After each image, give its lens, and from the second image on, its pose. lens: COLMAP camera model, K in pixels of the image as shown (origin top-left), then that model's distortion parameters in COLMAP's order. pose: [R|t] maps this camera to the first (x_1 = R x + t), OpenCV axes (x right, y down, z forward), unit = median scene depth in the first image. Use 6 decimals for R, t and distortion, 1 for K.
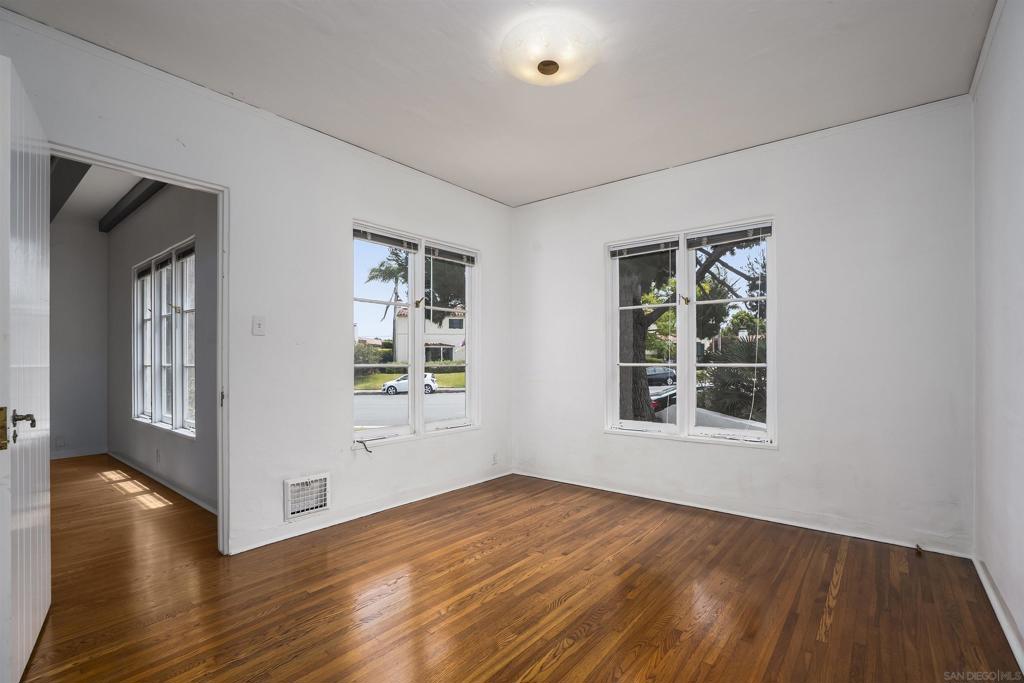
lens RADIAL K [[457.0, 0, 512.7], [0, 457.0, 366.6], [0, 0, 1]] dist [-0.000270, -0.000015]
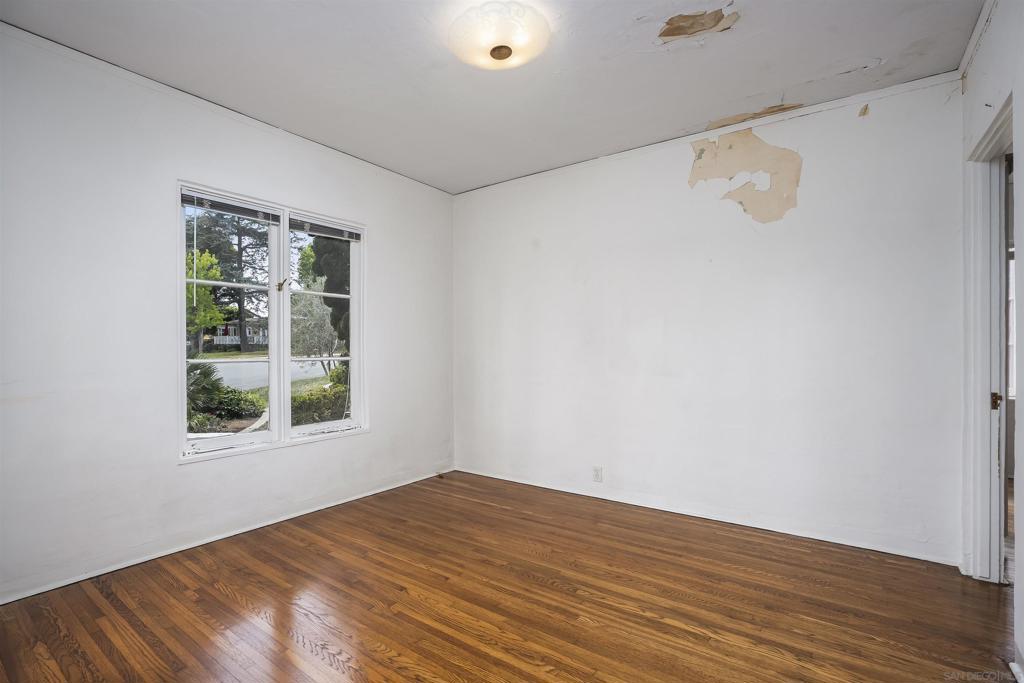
lens RADIAL K [[476.2, 0, 512.0], [0, 476.2, 341.5], [0, 0, 1]] dist [-0.001227, 0.000032]
pose [[-0.061374, 0.029633, 0.997675, -0.777043], [0.000820, 0.999560, -0.029639, -0.007919], [-0.998115, -0.001001, -0.061371, 0.872731]]
